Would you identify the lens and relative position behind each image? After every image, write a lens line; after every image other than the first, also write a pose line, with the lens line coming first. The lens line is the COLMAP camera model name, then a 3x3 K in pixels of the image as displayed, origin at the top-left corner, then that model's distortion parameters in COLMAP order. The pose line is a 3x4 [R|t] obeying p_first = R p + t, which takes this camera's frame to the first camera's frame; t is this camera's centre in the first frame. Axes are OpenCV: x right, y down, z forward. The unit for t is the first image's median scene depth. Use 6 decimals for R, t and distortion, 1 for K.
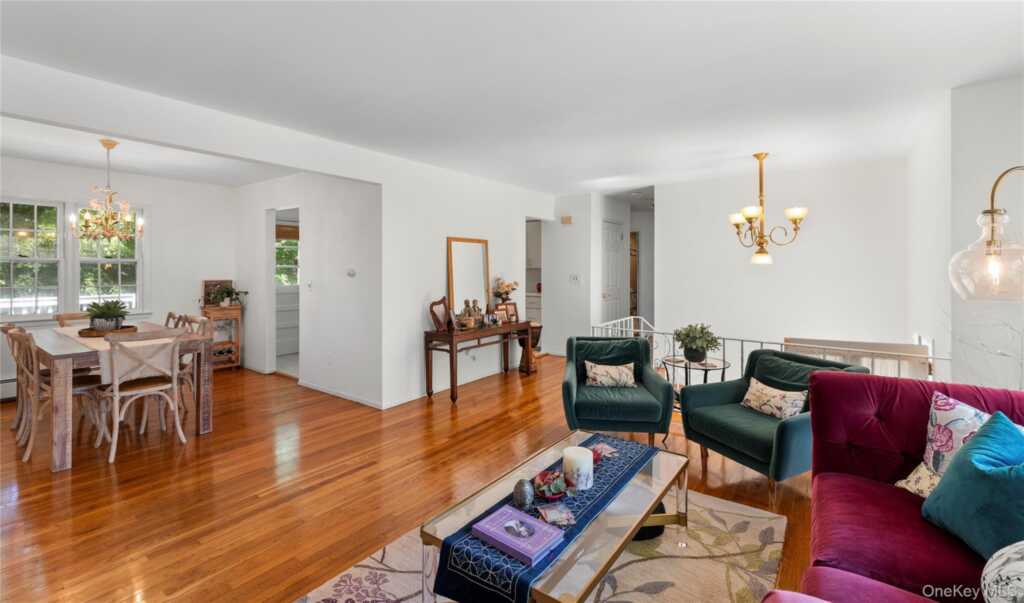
lens RADIAL K [[440.1, 0, 499.3], [0, 440.1, 265.2], [0, 0, 1]] dist [0.009487, -0.001089]
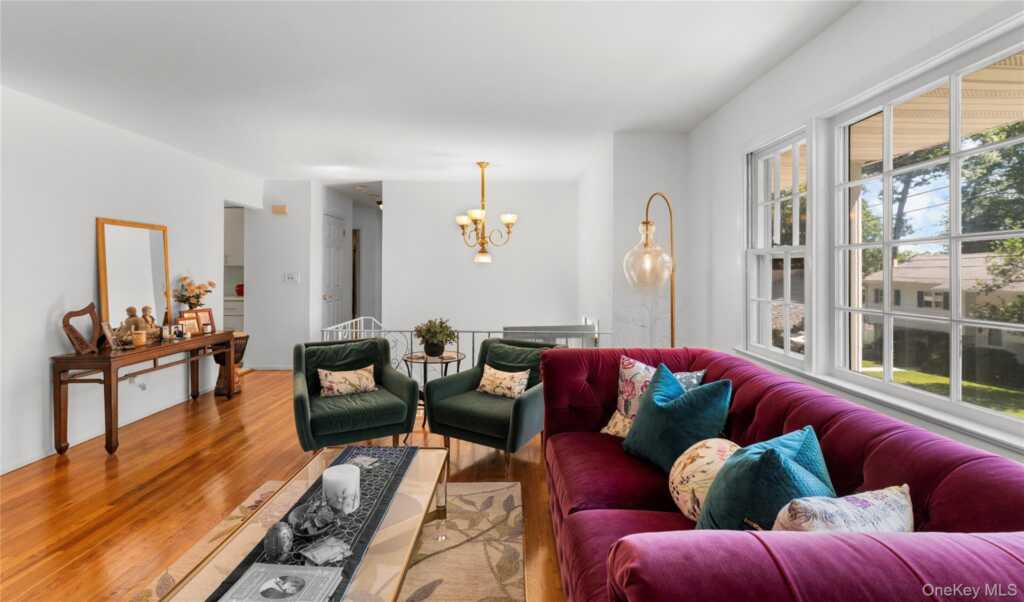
lens RADIAL K [[459.6, 0, 501.1], [0, 459.6, 271.3], [0, 0, 1]] dist [0.011444, 0.000406]
pose [[0.804959, 0.007054, 0.593288, -0.062731], [-0.011560, 0.999926, 0.003795, 0.017439], [-0.593217, -0.009913, 0.804981, 0.059517]]
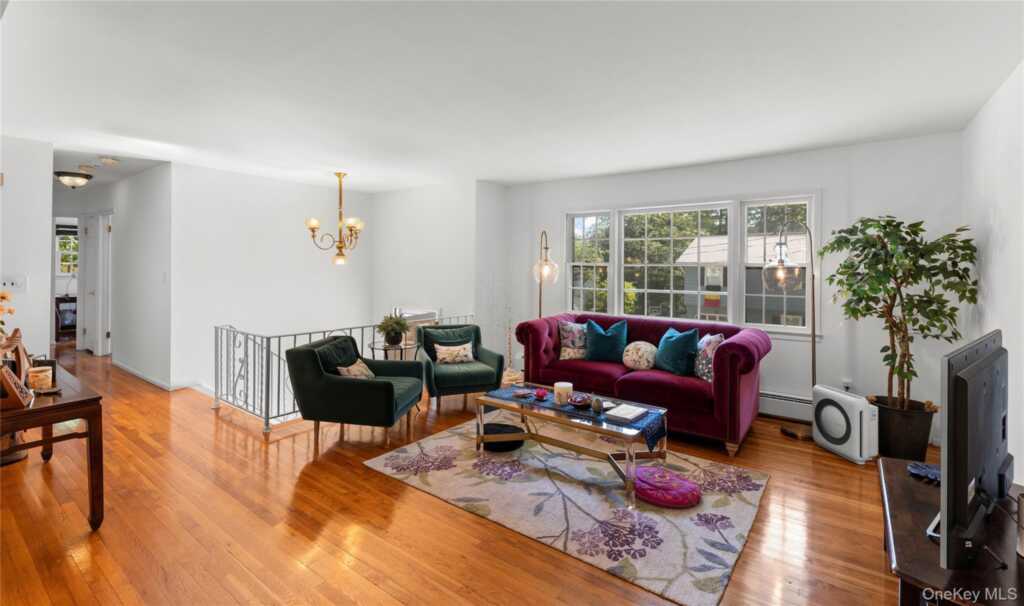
lens RADIAL K [[463.6, 0, 519.1], [0, 463.6, 266.4], [0, 0, 1]] dist [0.006953, 0.000697]
pose [[-0.023008, 0.002595, 0.999732, -0.848431], [-0.015522, 0.999875, -0.002953, -0.002688], [-0.999615, -0.015585, -0.022965, 0.669856]]
